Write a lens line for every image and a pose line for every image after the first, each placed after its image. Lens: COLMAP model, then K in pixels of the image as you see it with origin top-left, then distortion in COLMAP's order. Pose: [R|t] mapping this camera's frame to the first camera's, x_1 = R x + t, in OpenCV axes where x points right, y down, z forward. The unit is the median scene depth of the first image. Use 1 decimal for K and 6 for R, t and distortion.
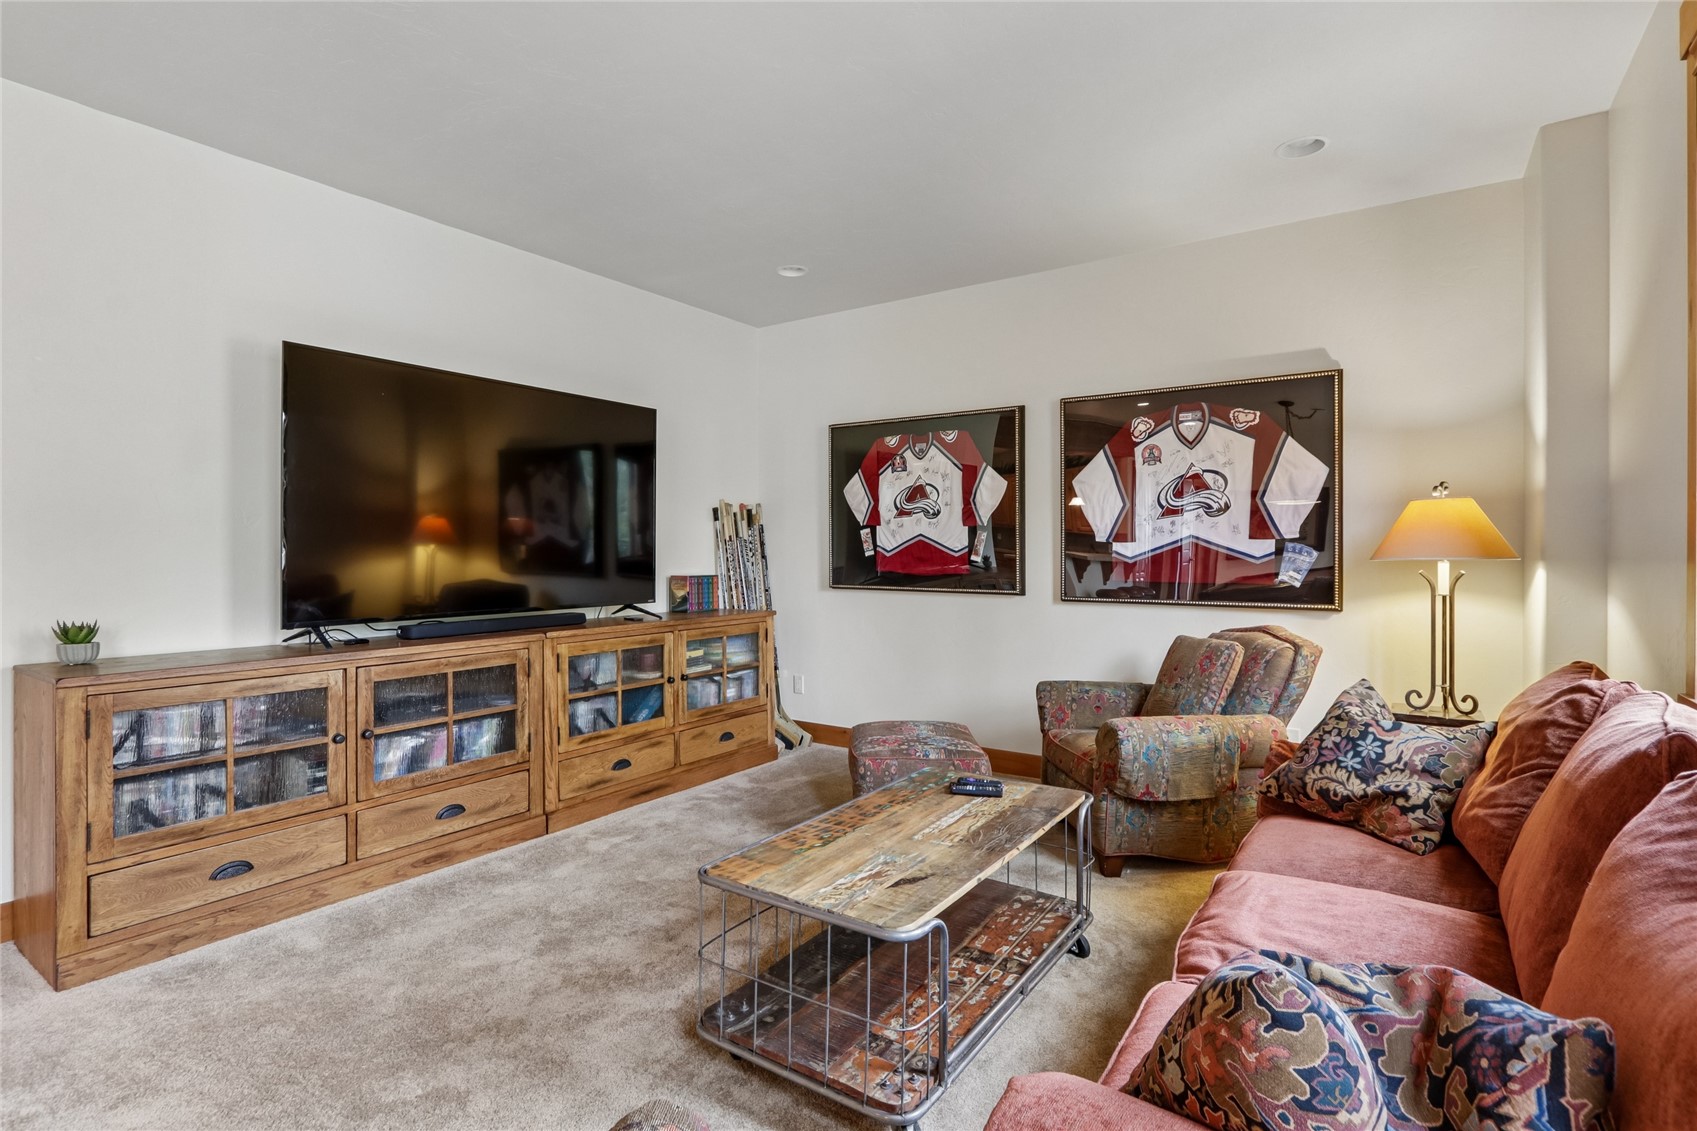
lens RADIAL K [[818.5, 0, 848.5], [0, 818.5, 555.1], [0, 0, 1]] dist [-0.015897, 0.004044]
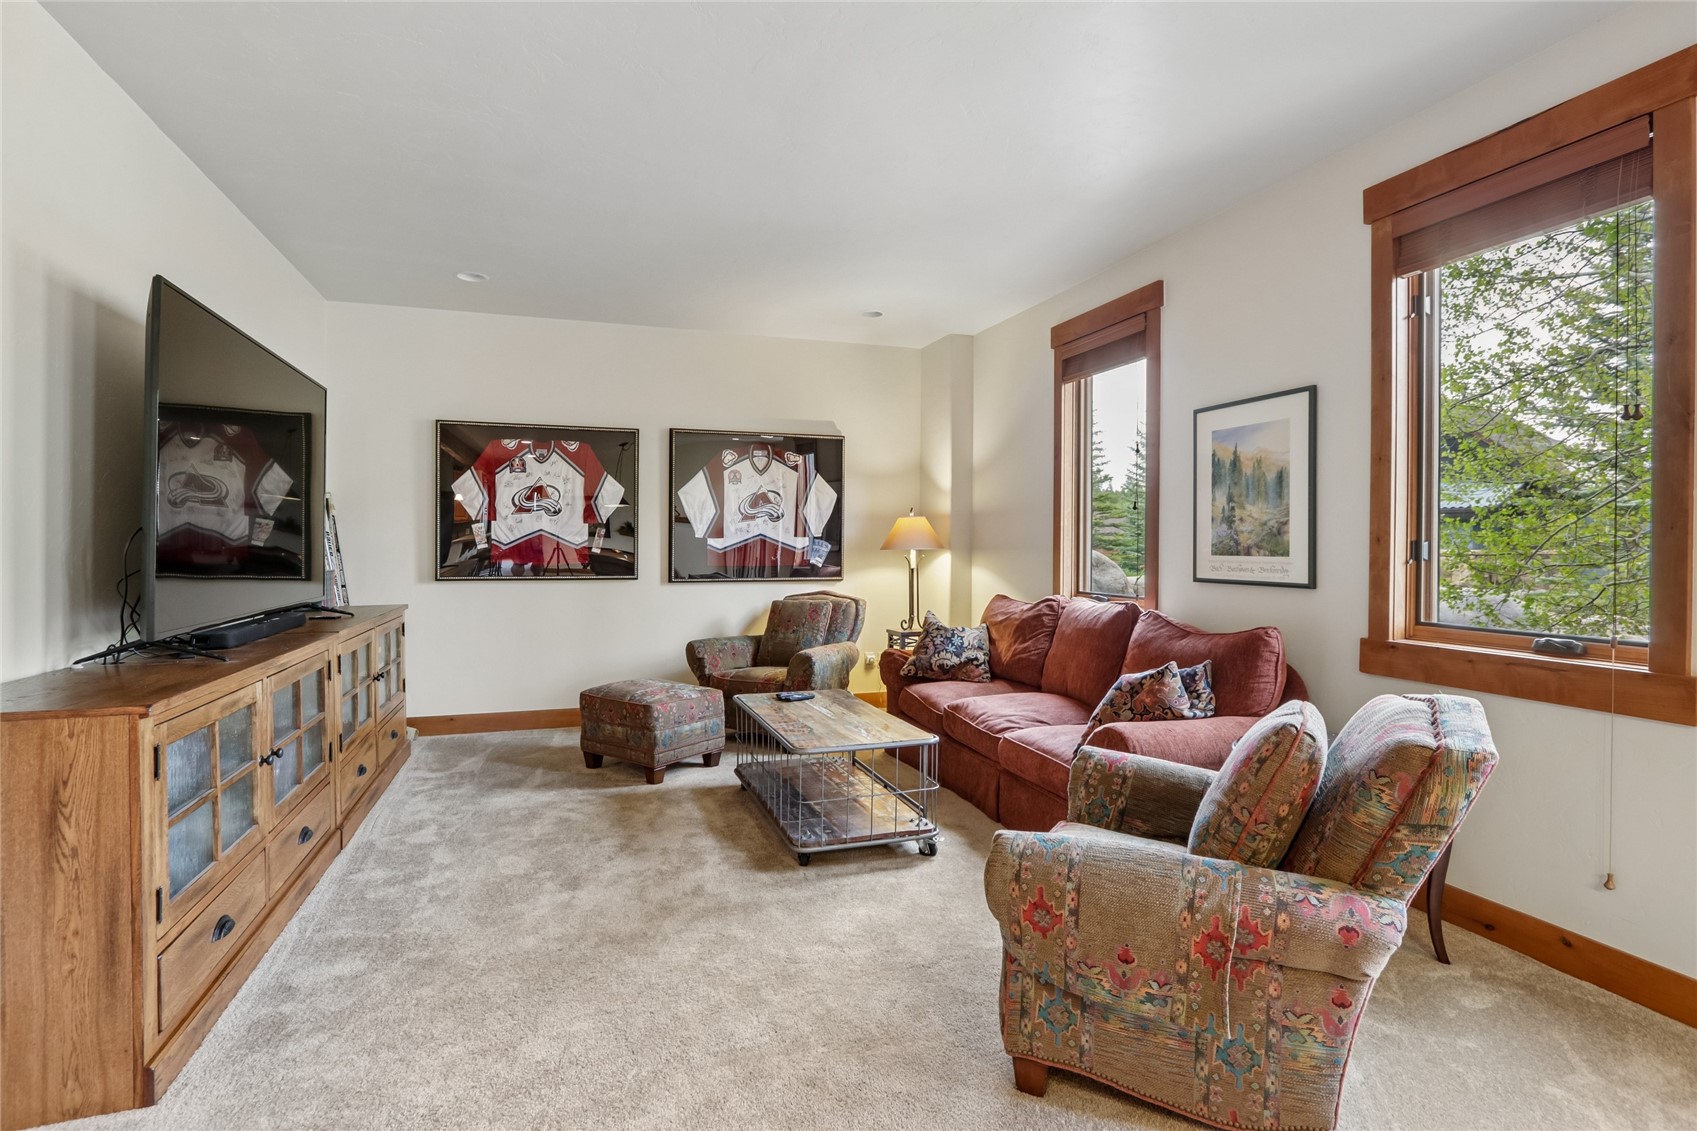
lens RADIAL K [[818.5, 0, 816.9], [0, 818.5, 552.7], [0, 0, 1]] dist [-0.015897, 0.004044]
pose [[0.615244, -0.005199, 0.788320, -0.683440], [0.003193, 0.999986, 0.004103, 0.003881], [-0.788330, -0.000007, 0.615252, 0.007875]]
